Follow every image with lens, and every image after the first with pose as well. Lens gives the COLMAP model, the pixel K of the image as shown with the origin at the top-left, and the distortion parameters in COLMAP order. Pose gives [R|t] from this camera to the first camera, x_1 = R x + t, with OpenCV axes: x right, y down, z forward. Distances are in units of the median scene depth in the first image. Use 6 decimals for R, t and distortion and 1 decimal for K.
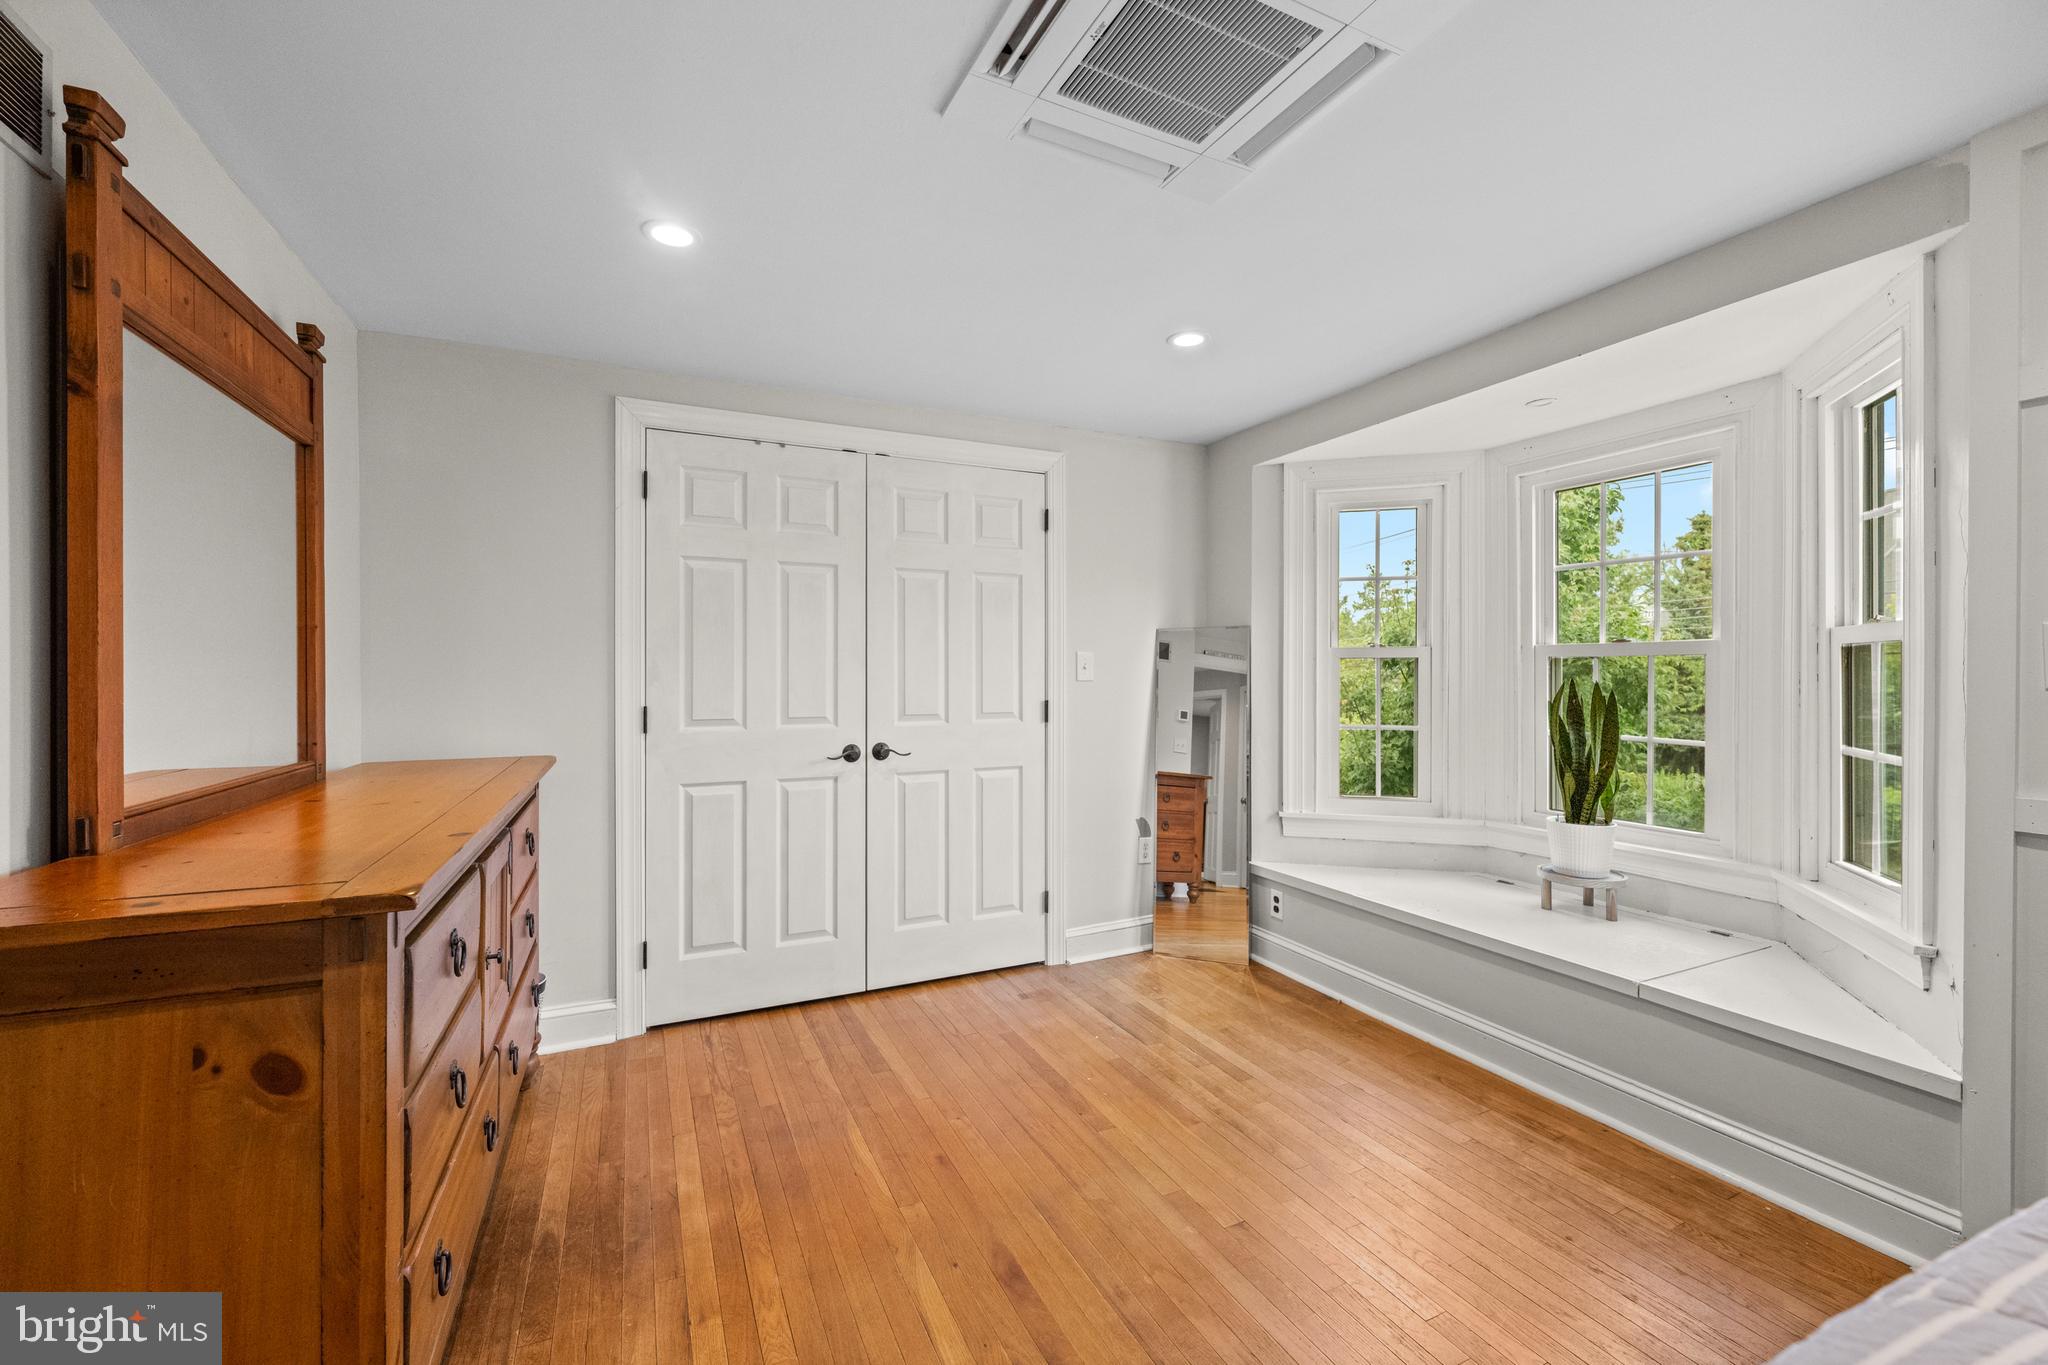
lens RADIAL K [[822.8, 0, 1018.2], [0, 822.8, 681.5], [0, 0, 1]] dist [0.001084, -0.000226]
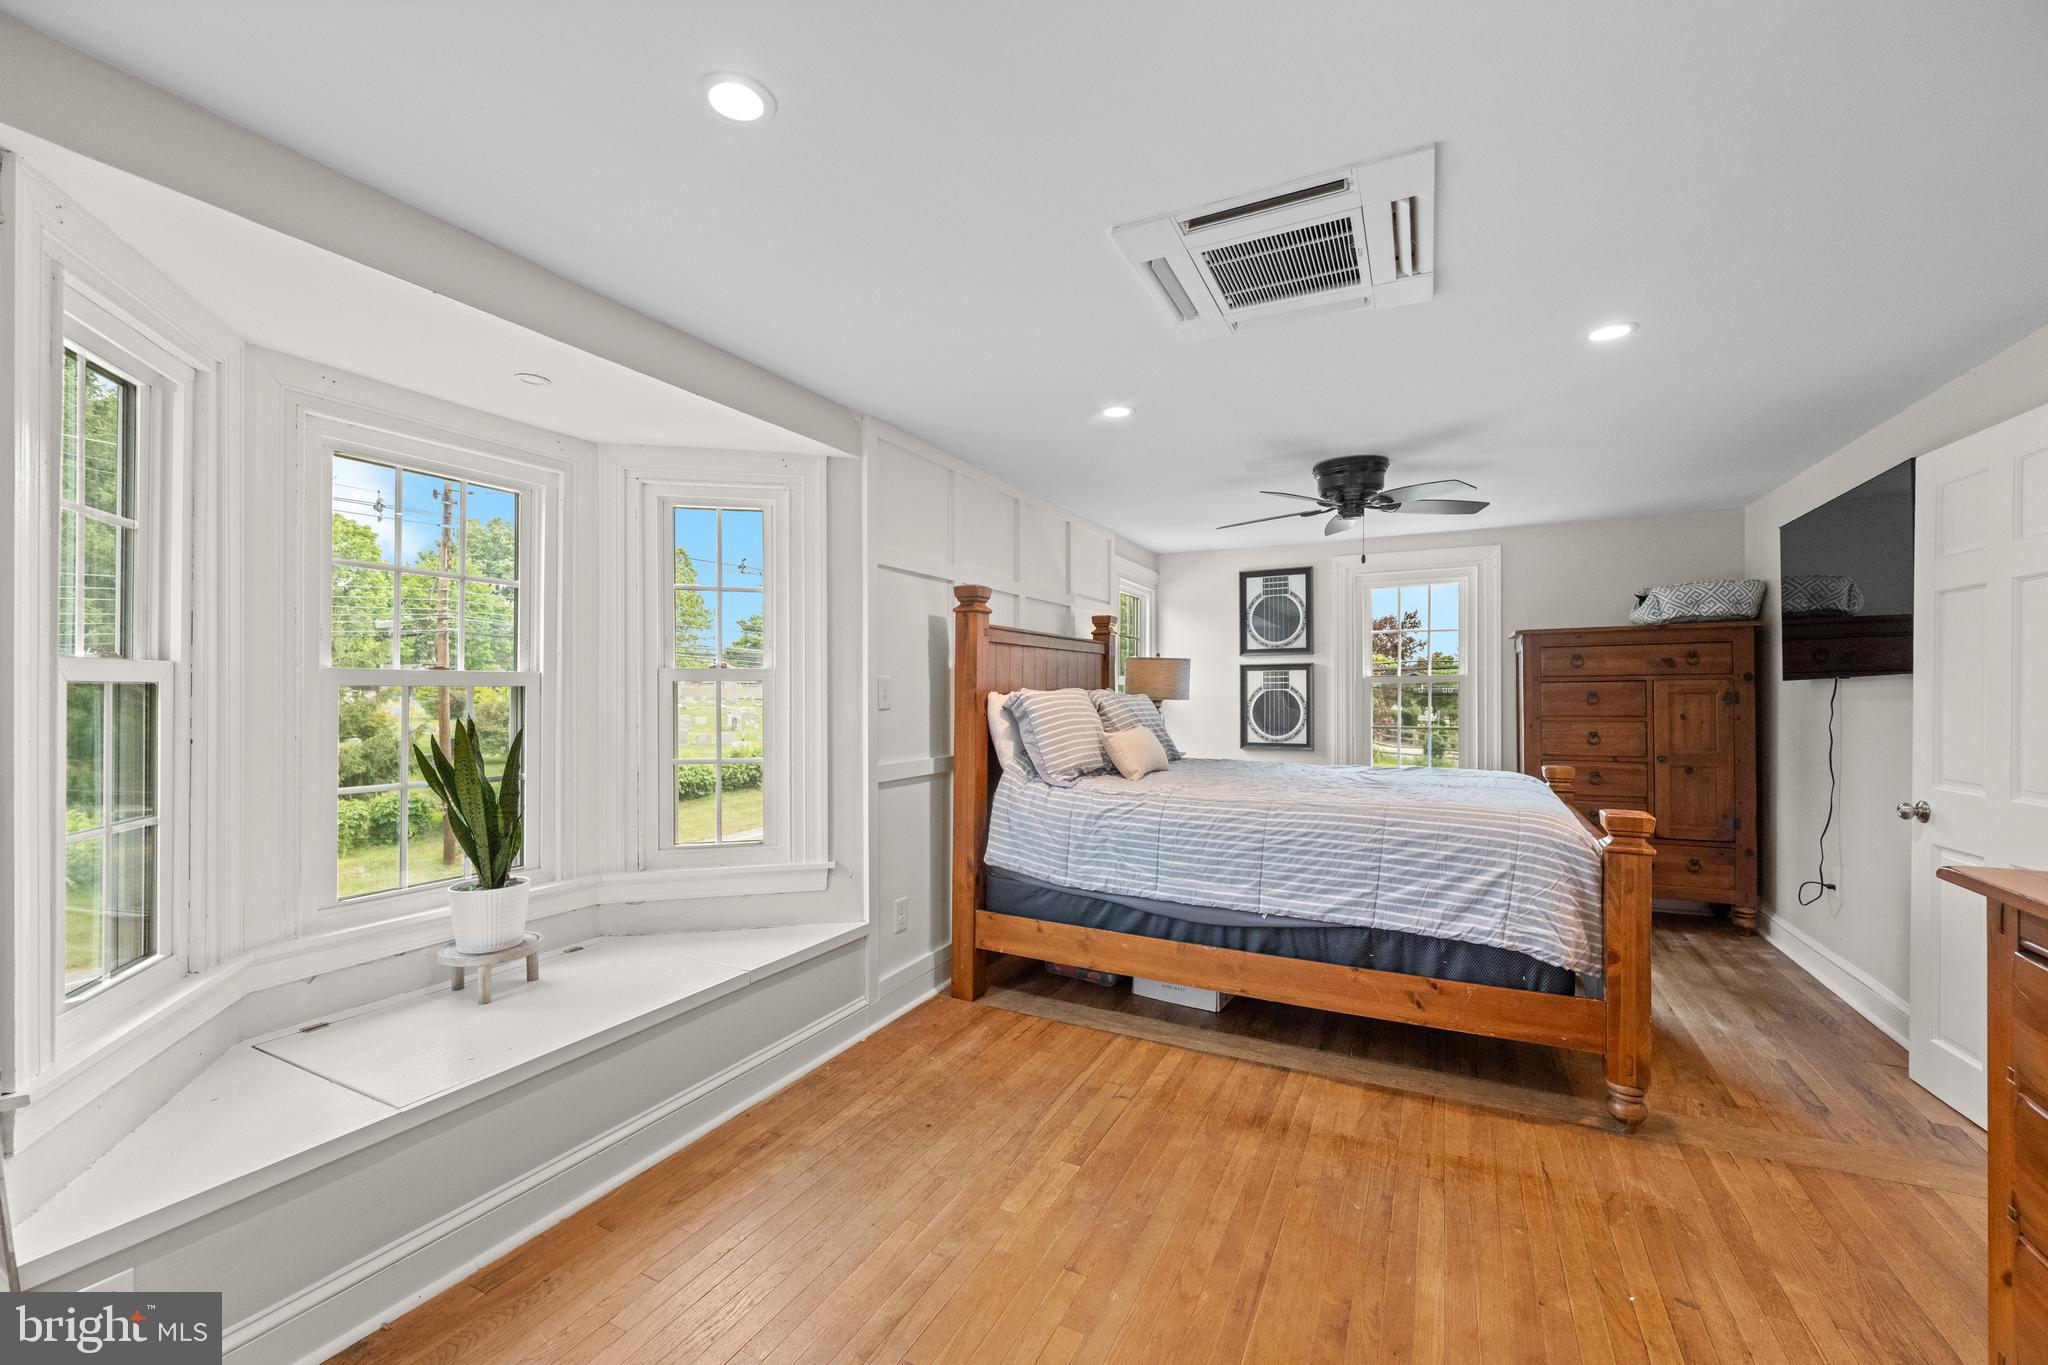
lens RADIAL K [[810.2, 0, 1021.3], [0, 810.2, 685.9], [0, 0, 1]] dist [0.000517, -0.000097]
pose [[-0.604959, 0.006072, 0.796233, -0.306313], [0.010190, 0.999948, 0.000117, -0.024208], [-0.796191, 0.008184, -0.604990, 1.082823]]
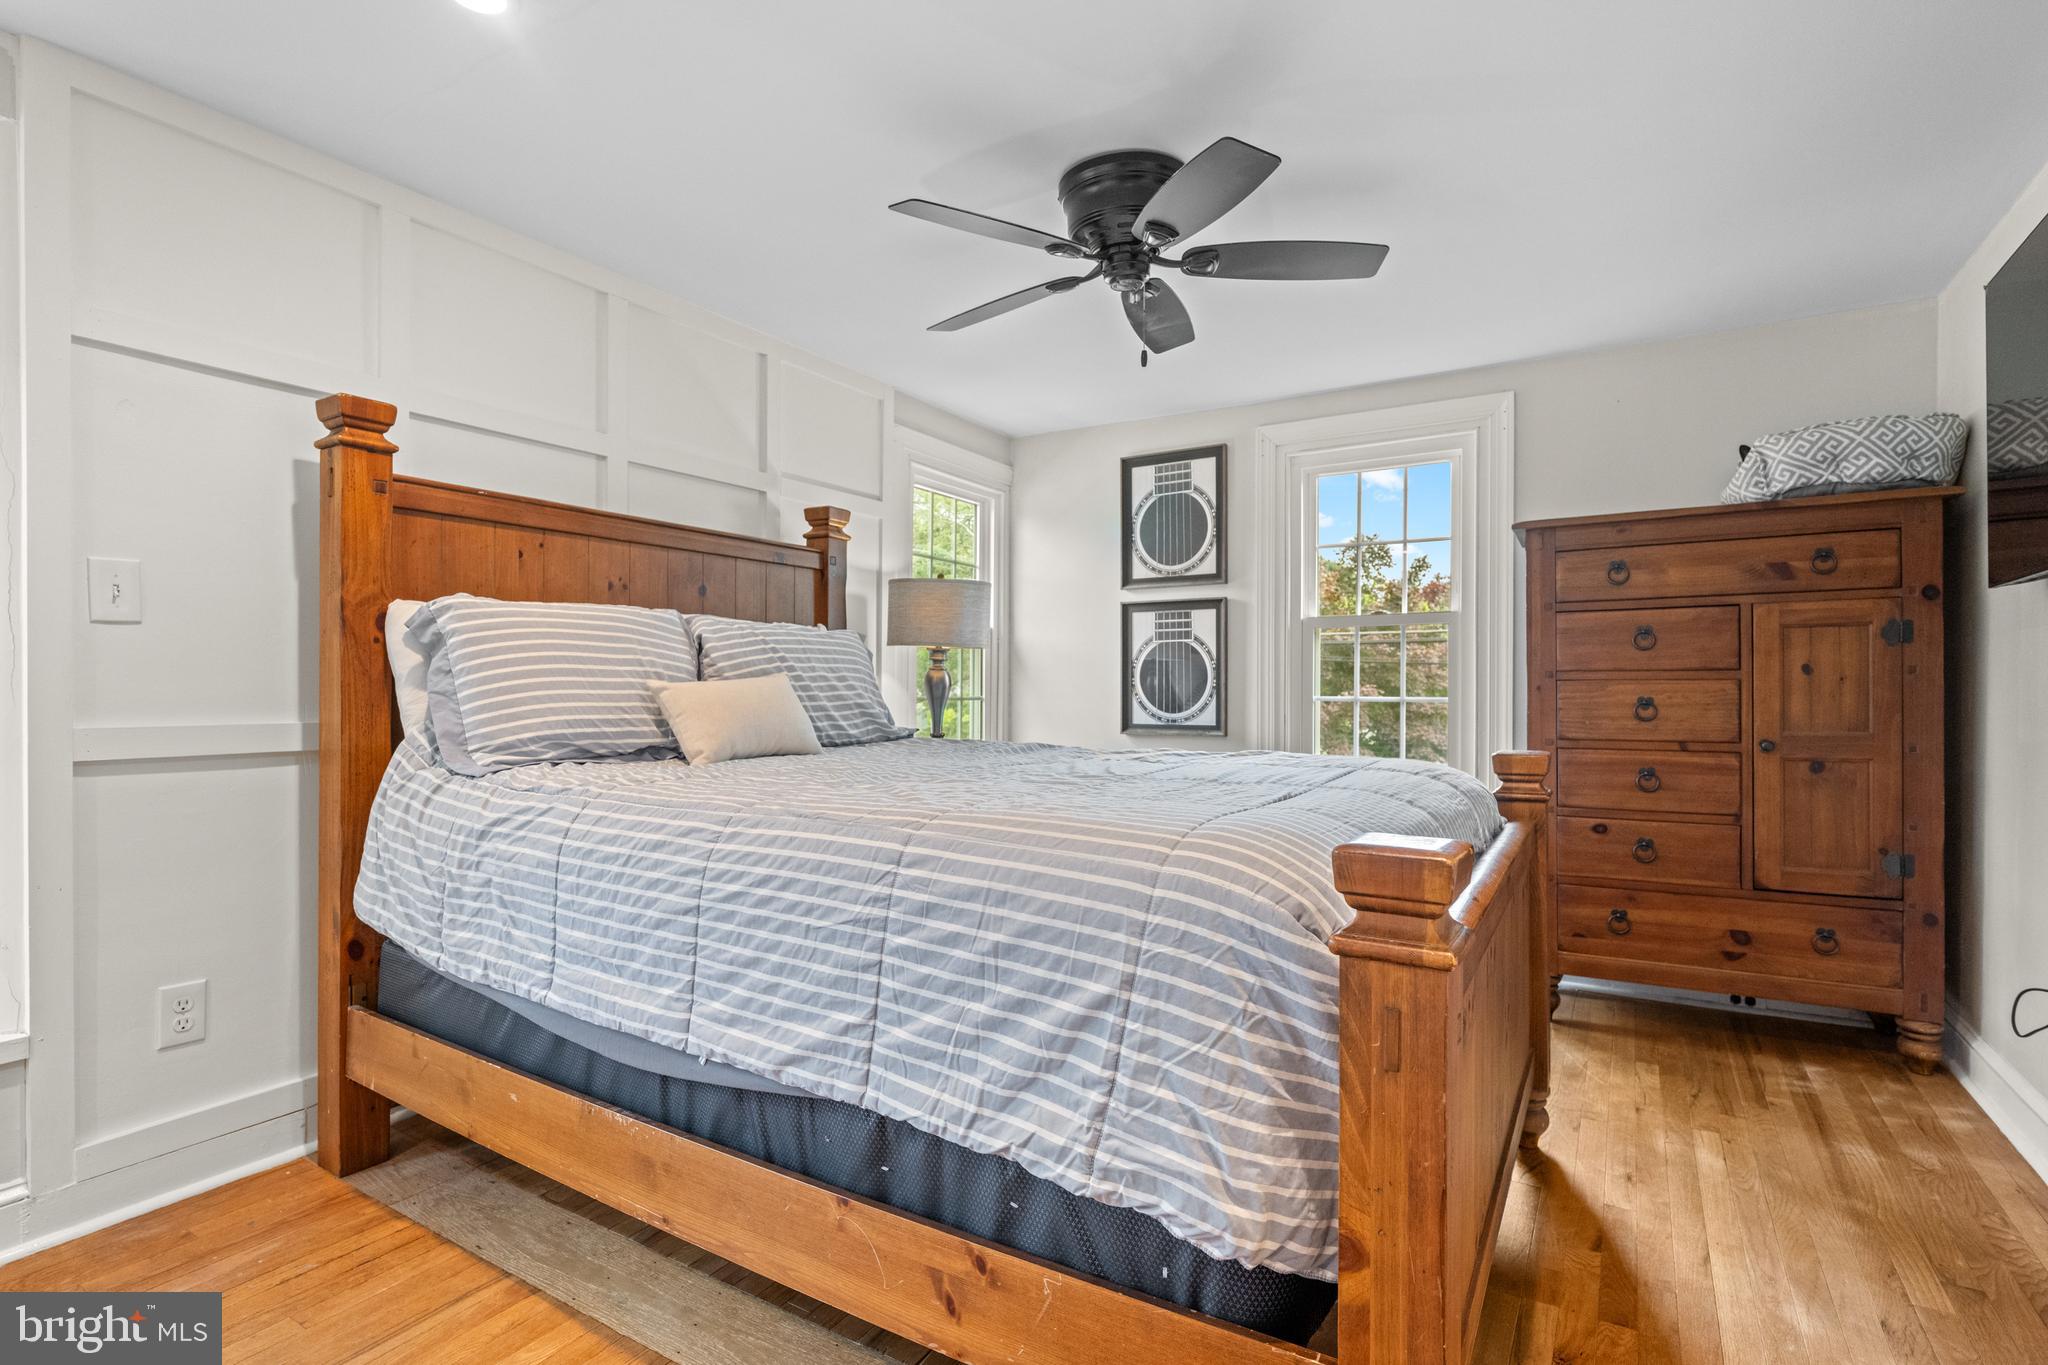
lens RADIAL K [[964.9, 0, 1024.0], [0, 964.9, 684.4], [0, 0, 1]] dist [-0.001234, -0.000091]
pose [[-0.545188, 0.000003, 0.838313, -0.237694], [0.007040, 0.999965, 0.004575, 0.052539], [-0.838284, 0.008396, -0.545169, 0.388369]]
